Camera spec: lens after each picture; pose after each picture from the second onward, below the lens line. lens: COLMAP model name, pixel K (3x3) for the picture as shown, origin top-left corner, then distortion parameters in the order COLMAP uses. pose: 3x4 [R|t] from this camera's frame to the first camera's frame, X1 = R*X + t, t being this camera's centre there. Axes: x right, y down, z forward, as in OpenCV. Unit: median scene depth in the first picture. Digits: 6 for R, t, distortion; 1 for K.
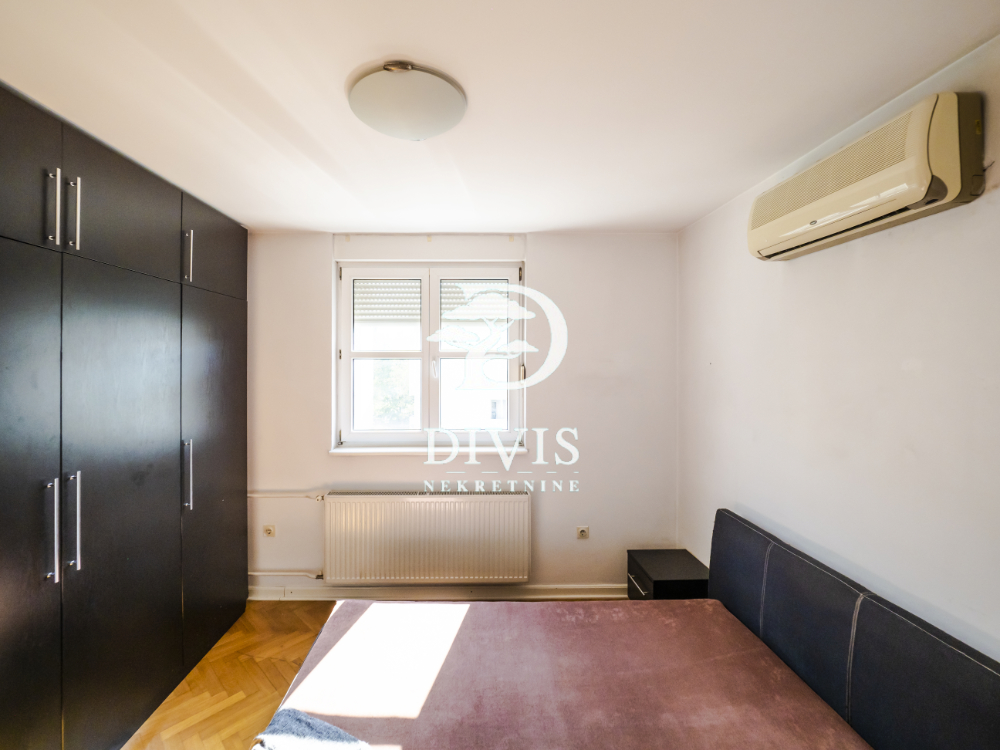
lens RADIAL K [[424.5, 0, 483.7], [0, 424.5, 363.4], [0, 0, 1]] dist [-0.002220, -0.000849]
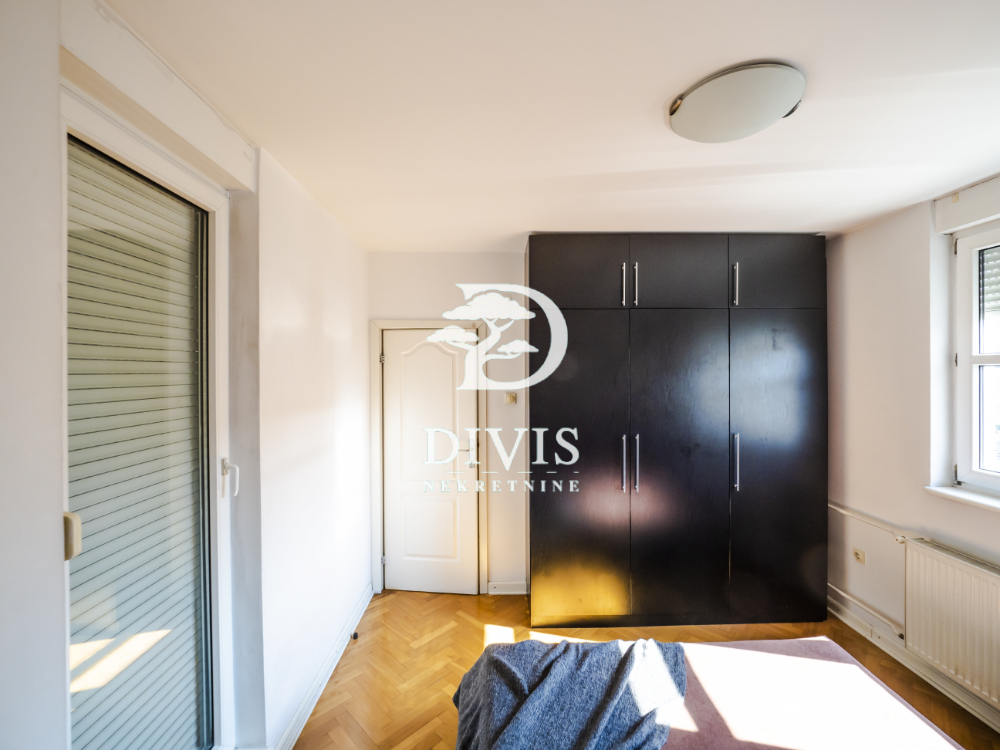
lens RADIAL K [[410.4, 0, 500.8], [0, 410.4, 381.3], [0, 0, 1]] dist [-0.000797, -0.000013]
pose [[0.025884, 0.023728, -0.999383, 0.365090], [-0.003515, 0.999714, 0.023644, 0.001227], [0.999659, 0.002900, 0.025960, 0.216251]]
